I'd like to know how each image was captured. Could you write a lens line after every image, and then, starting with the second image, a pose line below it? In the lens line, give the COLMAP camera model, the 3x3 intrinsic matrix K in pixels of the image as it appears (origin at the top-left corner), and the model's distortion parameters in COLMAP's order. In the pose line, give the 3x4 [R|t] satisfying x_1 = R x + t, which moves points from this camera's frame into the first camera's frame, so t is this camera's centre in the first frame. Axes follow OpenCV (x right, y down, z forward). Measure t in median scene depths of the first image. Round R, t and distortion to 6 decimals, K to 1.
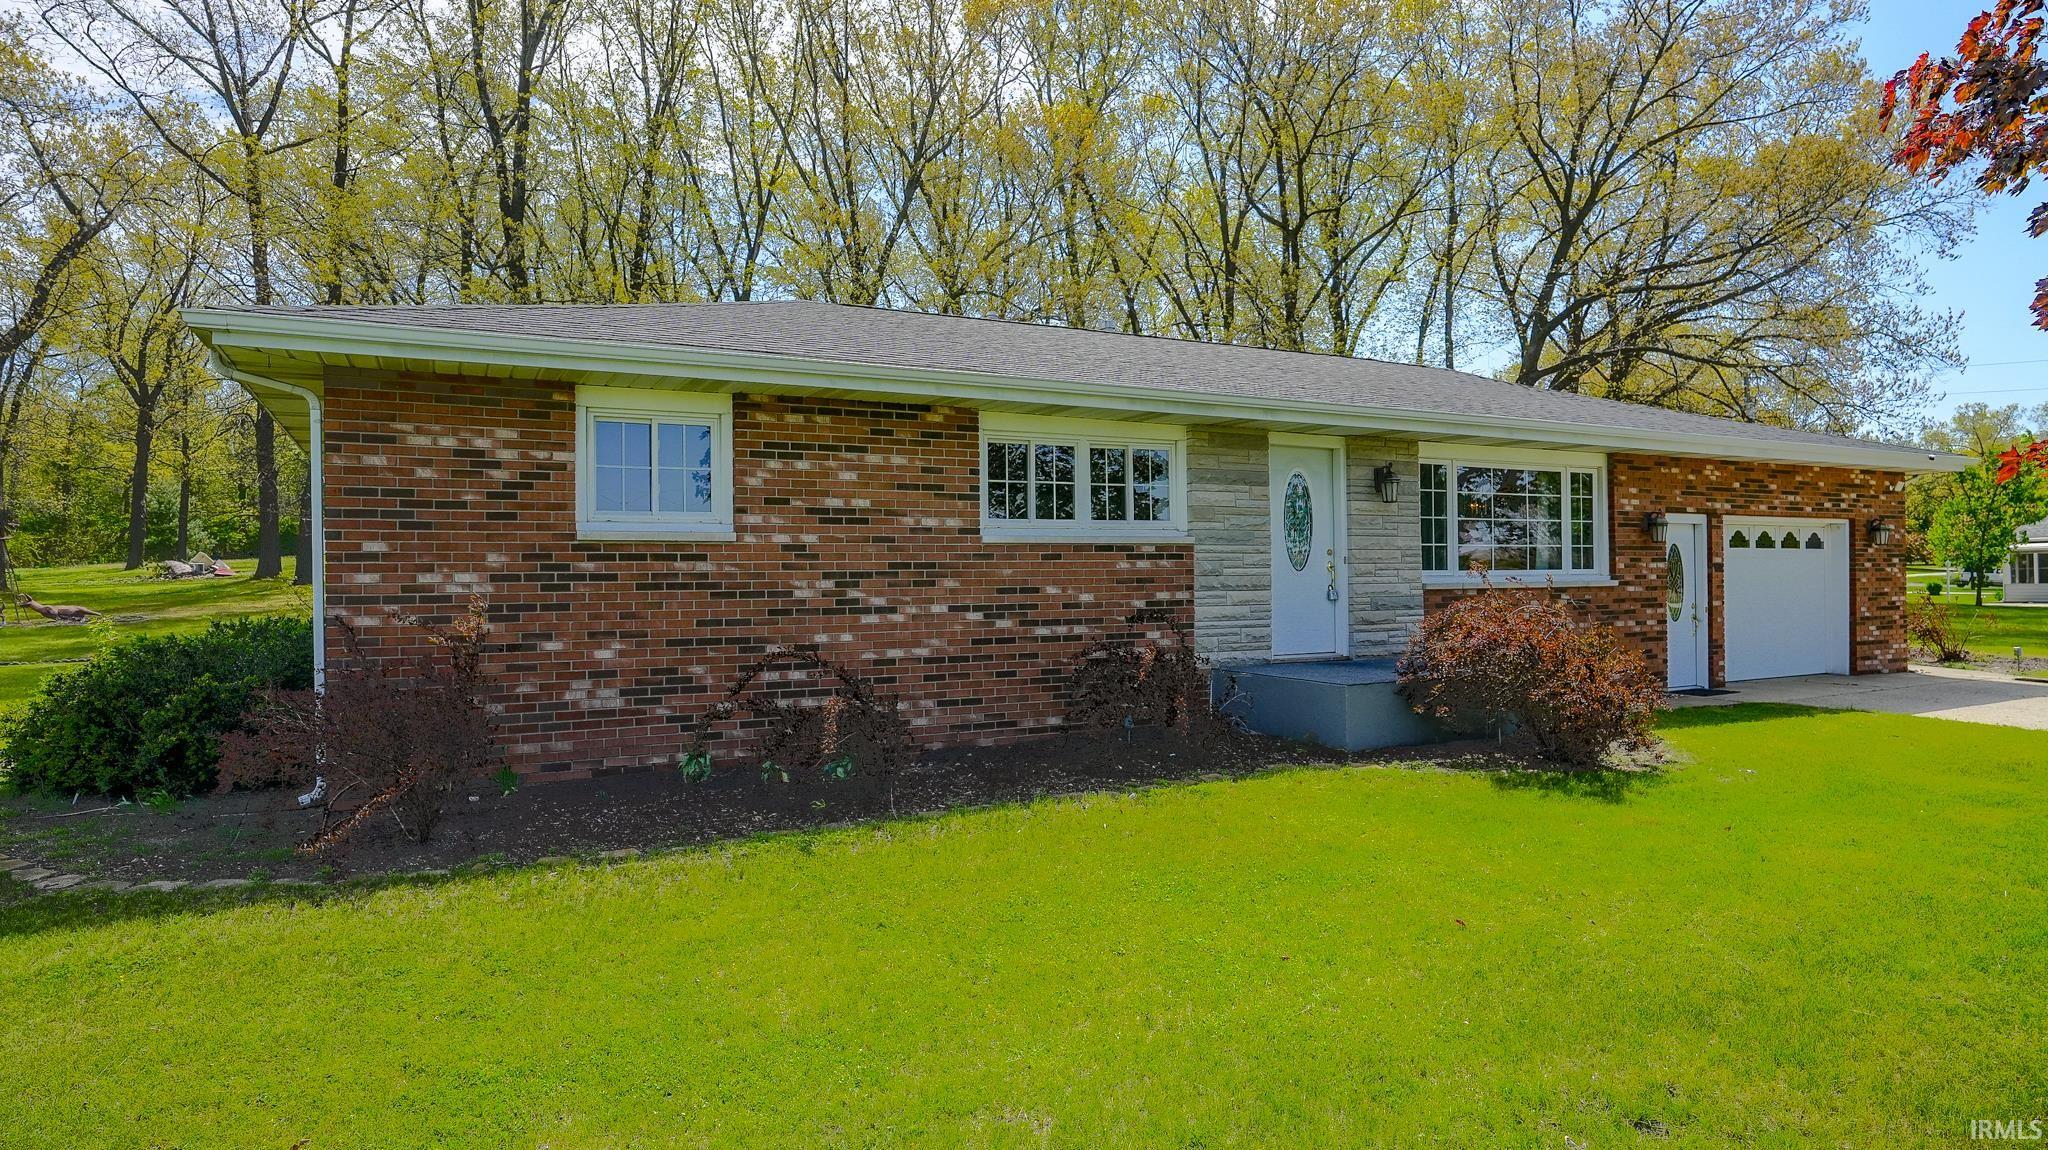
lens RADIAL K [[1152.2, 0, 1024.0], [0, 1152.2, 575.0], [0, 0, 1]] dist [-0.059317, 0.043000]
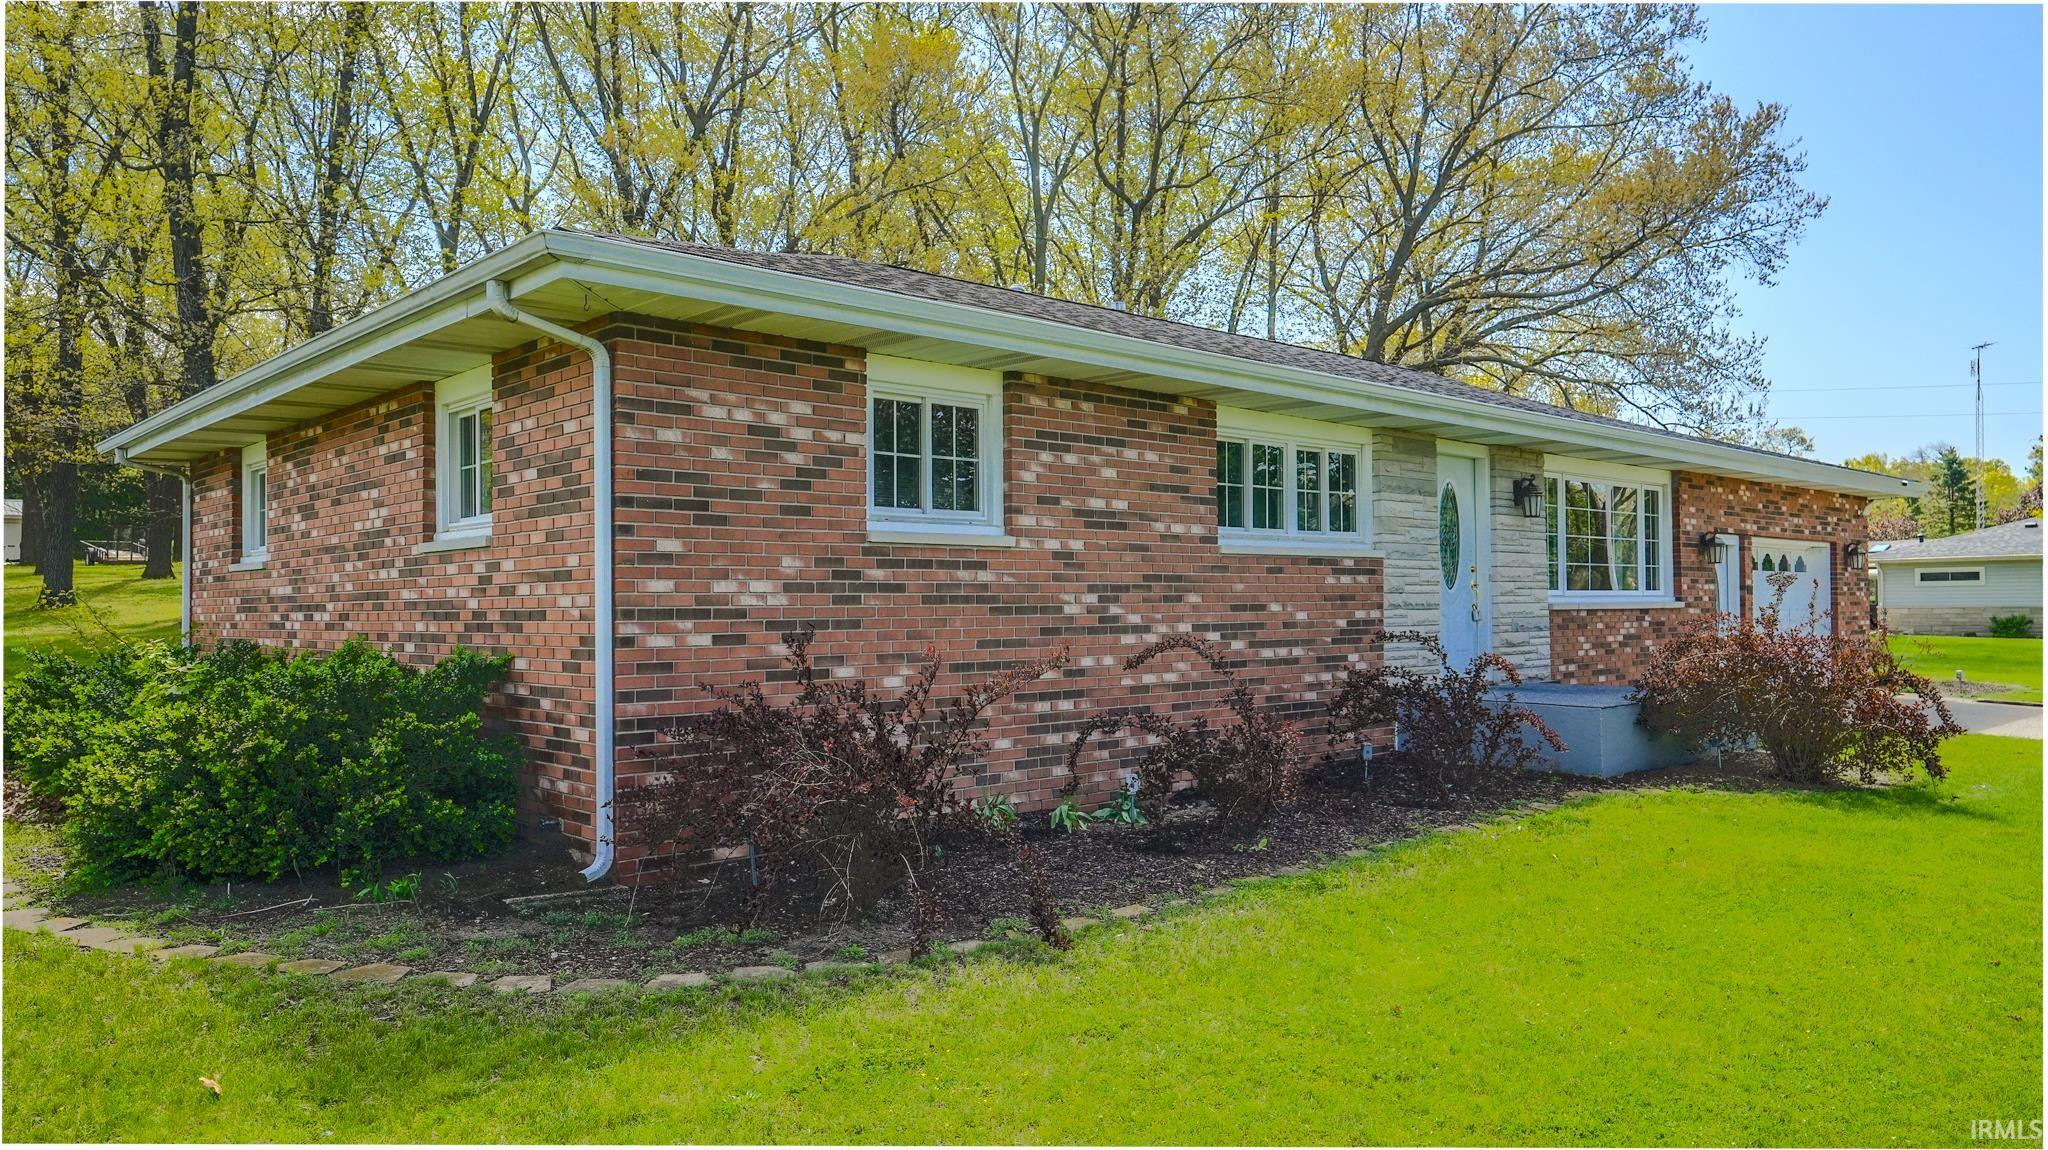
lens RADIAL K [[1387.8, 0, 1024.0], [0, 1387.8, 575.0], [0, 0, 1]] dist [-0.024191, -0.000210]
pose [[0.966304, 0.008870, 0.257251, -0.448918], [-0.003815, 0.999790, -0.020144, 0.010538], [-0.257376, 0.018484, 0.966135, 0.011944]]
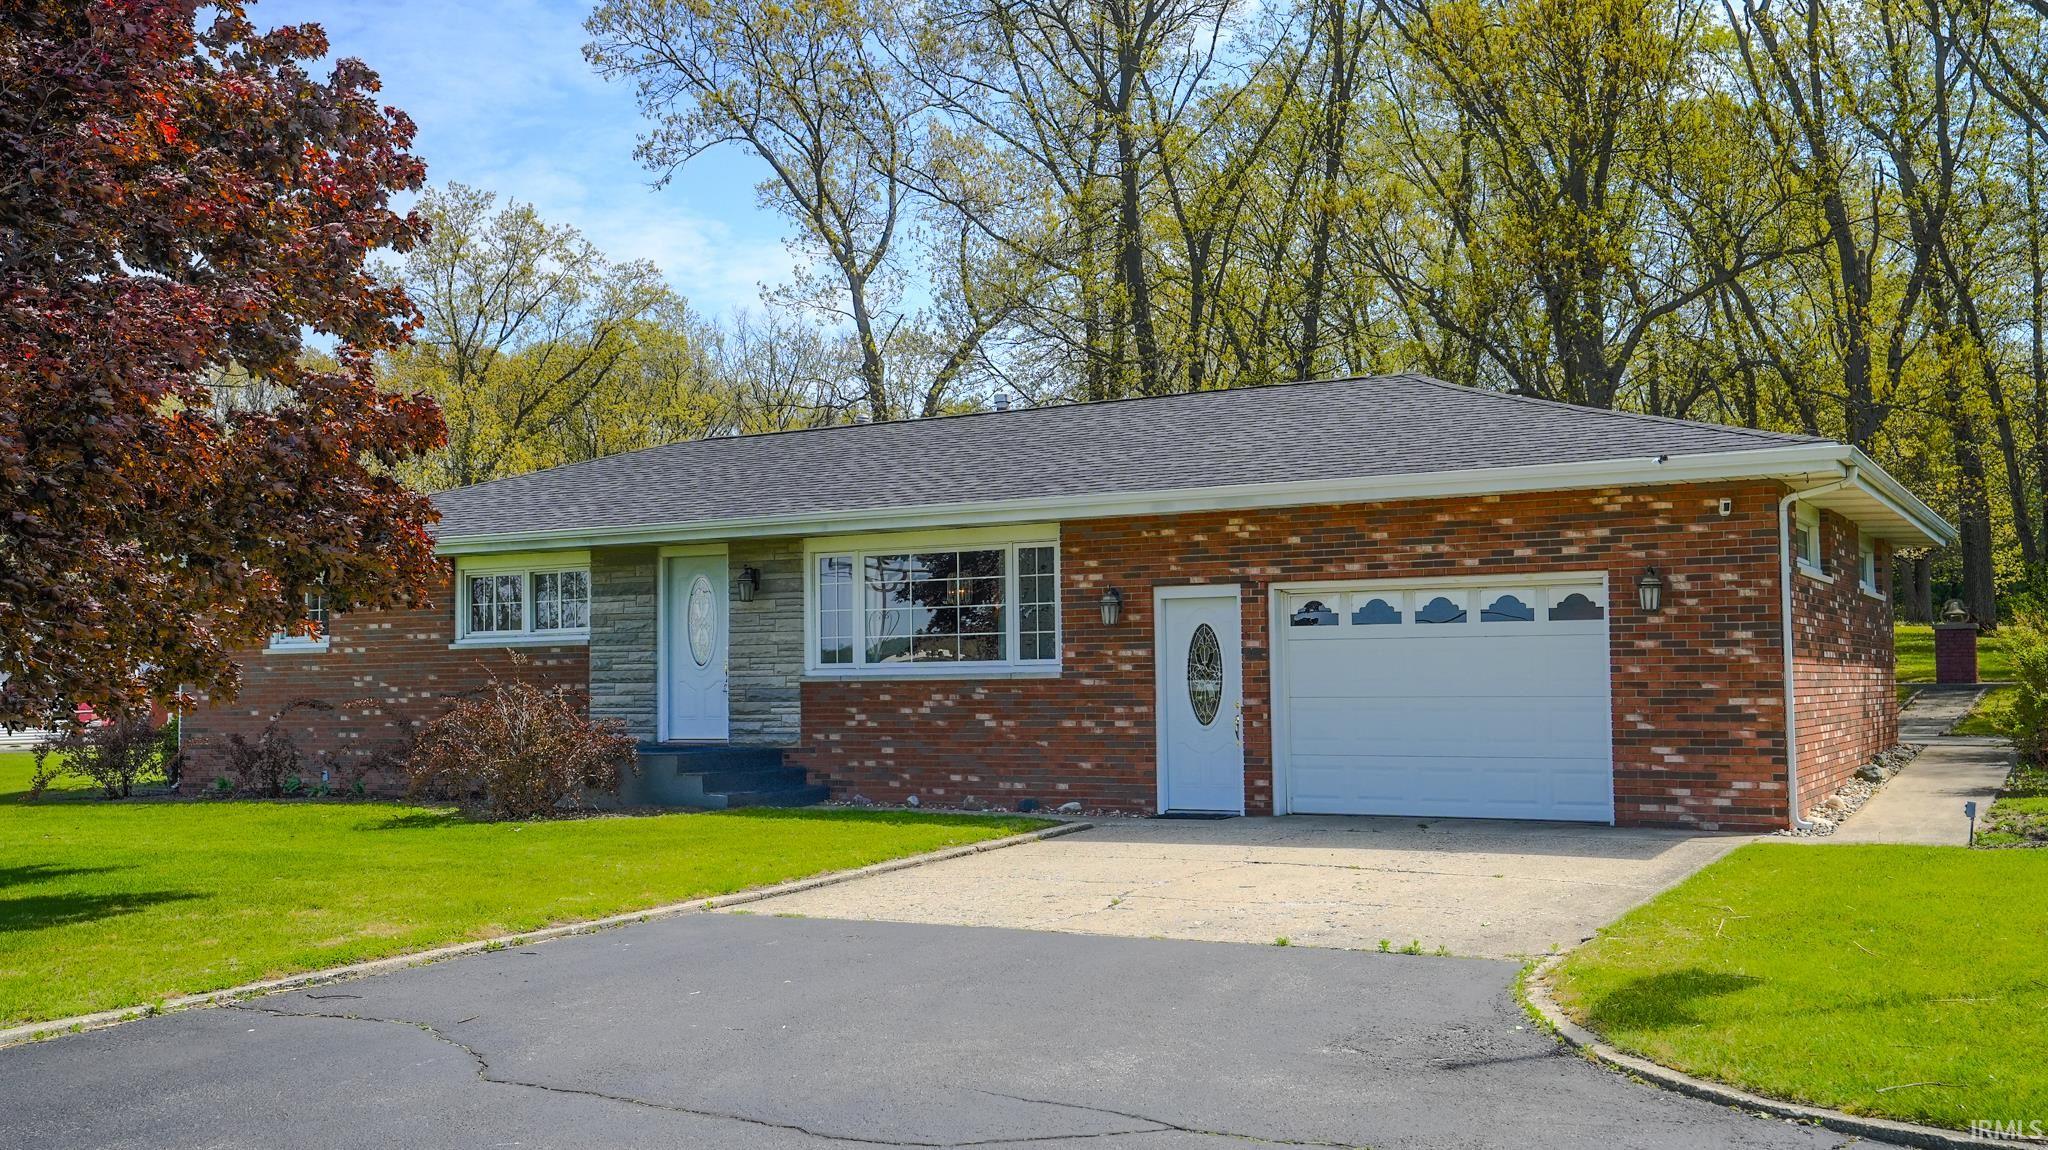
lens RADIAL K [[1949.5, 0, 1024.0], [0, 1949.5, 575.0], [0, 0, 1]] dist [0.059755, -0.008502]
pose [[0.546936, -0.045688, -0.835927, 2.390354], [0.007347, 0.998733, -0.049779, 0.006460], [0.837142, 0.021084, 0.546579, 0.253315]]
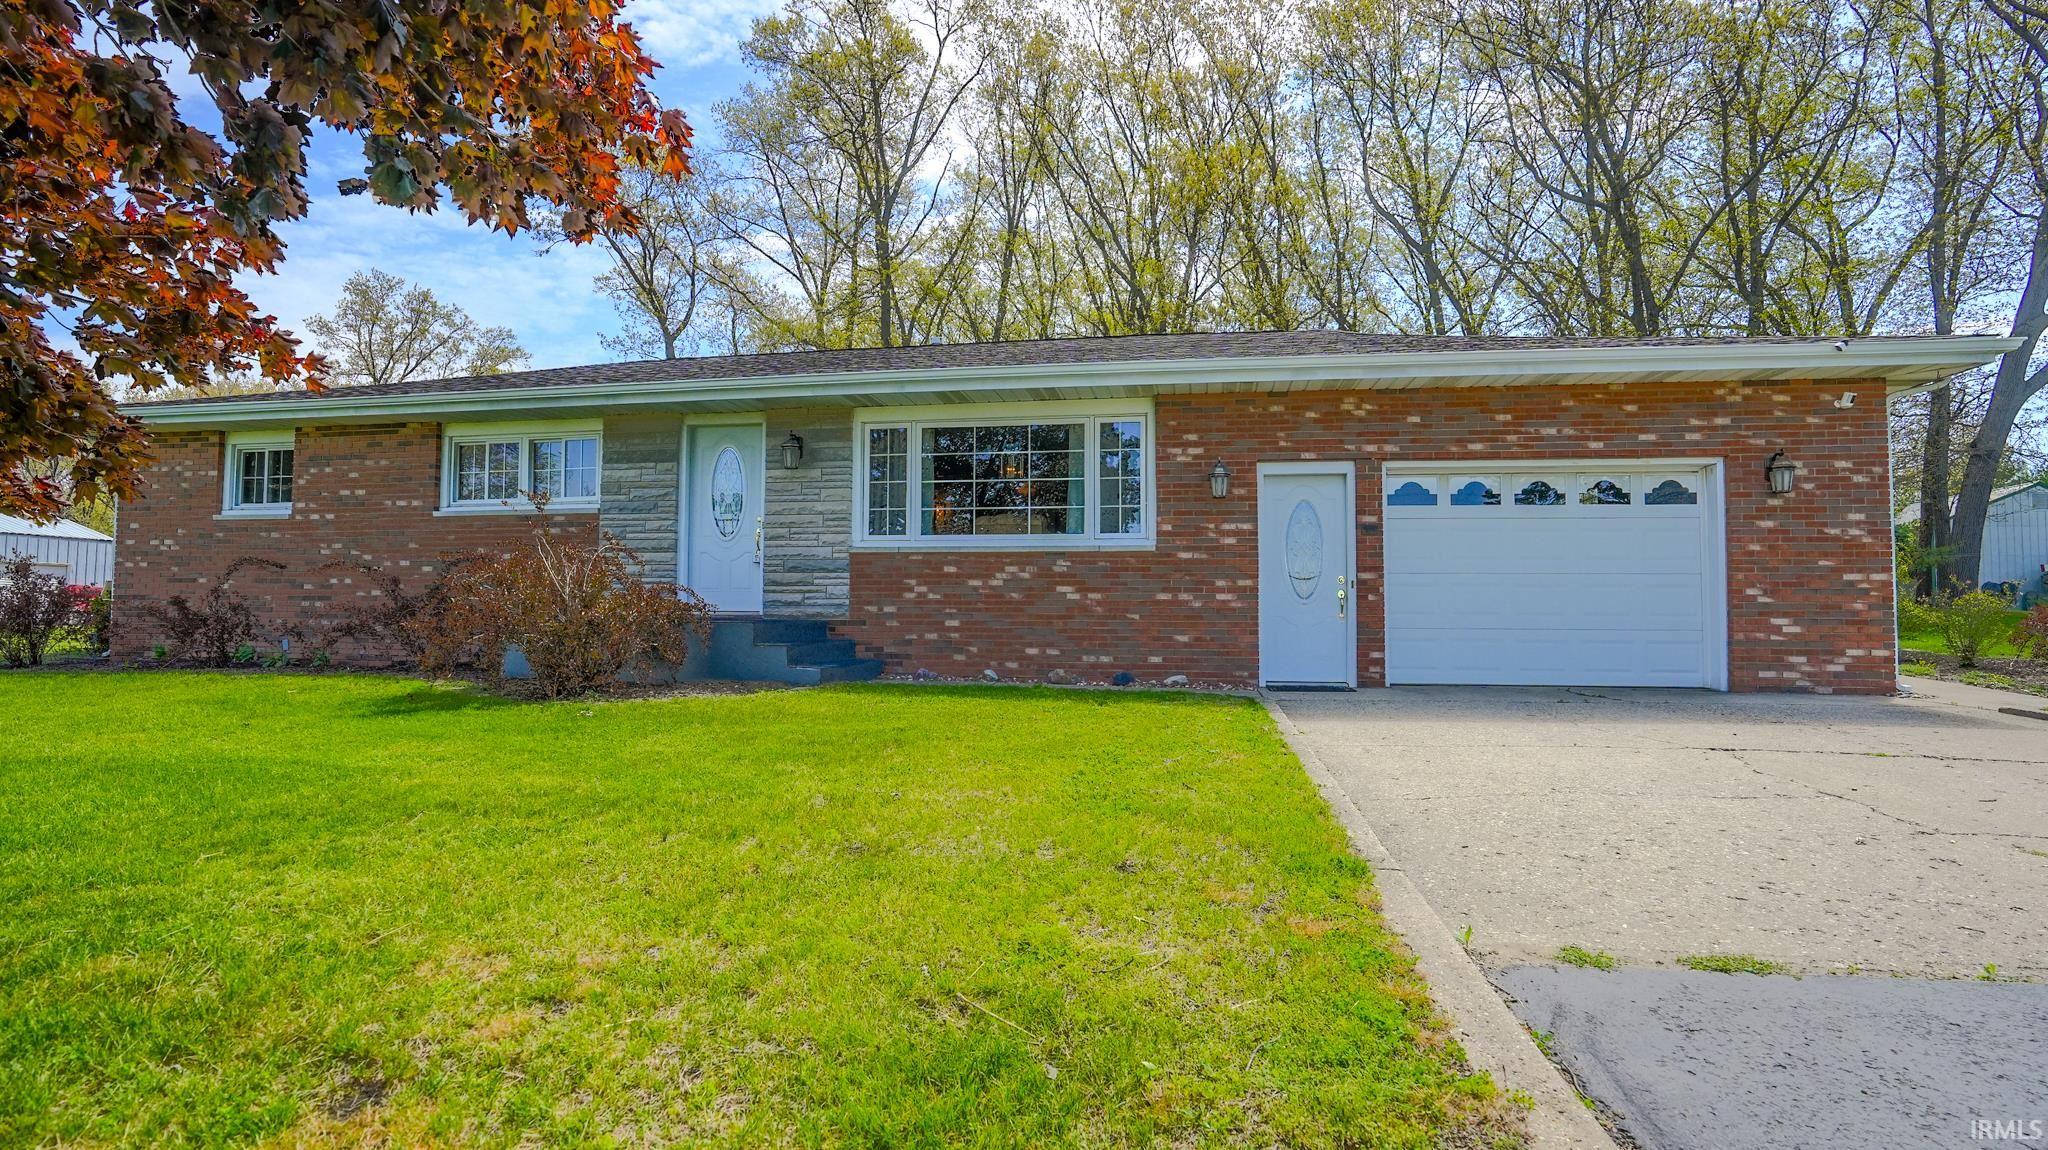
lens RADIAL K [[956.5, 0, 1024.0], [0, 956.5, 575.0], [0, 0, 1]] dist [-0.075267, 0.030917]
pose [[0.796712, -0.012341, -0.604233, 1.207849], [-0.012078, 0.999267, -0.036334, 0.074891], [0.604238, 0.036246, 0.795979, 0.526102]]
